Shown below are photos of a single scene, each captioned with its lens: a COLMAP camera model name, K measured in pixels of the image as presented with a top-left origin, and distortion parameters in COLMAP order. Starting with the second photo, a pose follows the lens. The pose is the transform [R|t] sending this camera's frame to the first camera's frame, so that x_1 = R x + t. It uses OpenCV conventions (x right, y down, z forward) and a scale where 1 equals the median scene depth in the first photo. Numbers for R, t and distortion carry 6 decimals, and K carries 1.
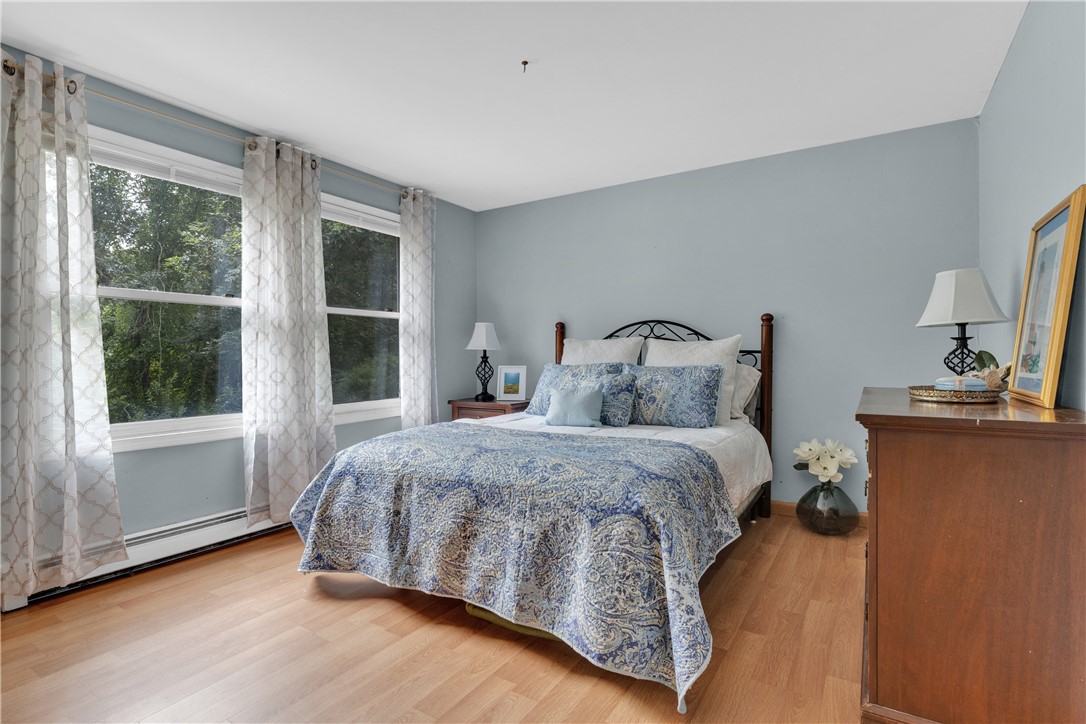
lens RADIAL K [[522.2, 0, 543.0], [0, 522.2, 362.0], [0, 0, 1]] dist [-0.000685, -0.000281]
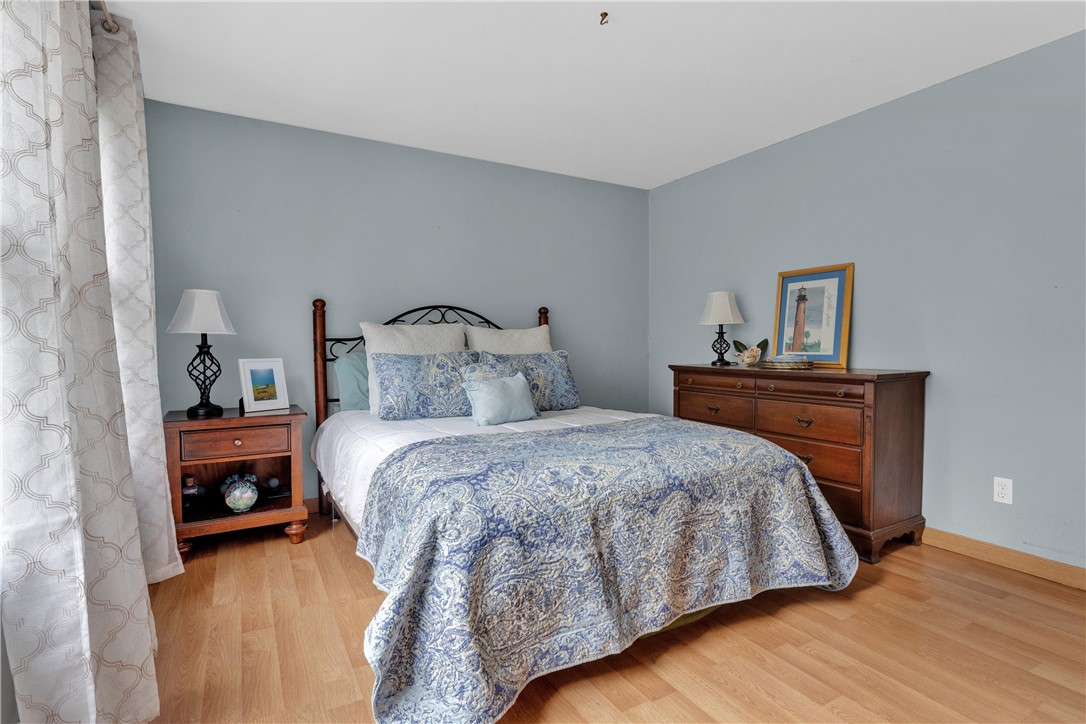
lens RADIAL K [[522.2, 0, 543.0], [0, 522.2, 362.0], [0, 0, 1]] dist [-0.000685, -0.000281]
pose [[0.476056, -0.031010, 0.878868, -0.931588], [0.012055, 0.999514, 0.028737, -0.006605], [-0.879332, -0.003086, 0.476199, 0.700626]]
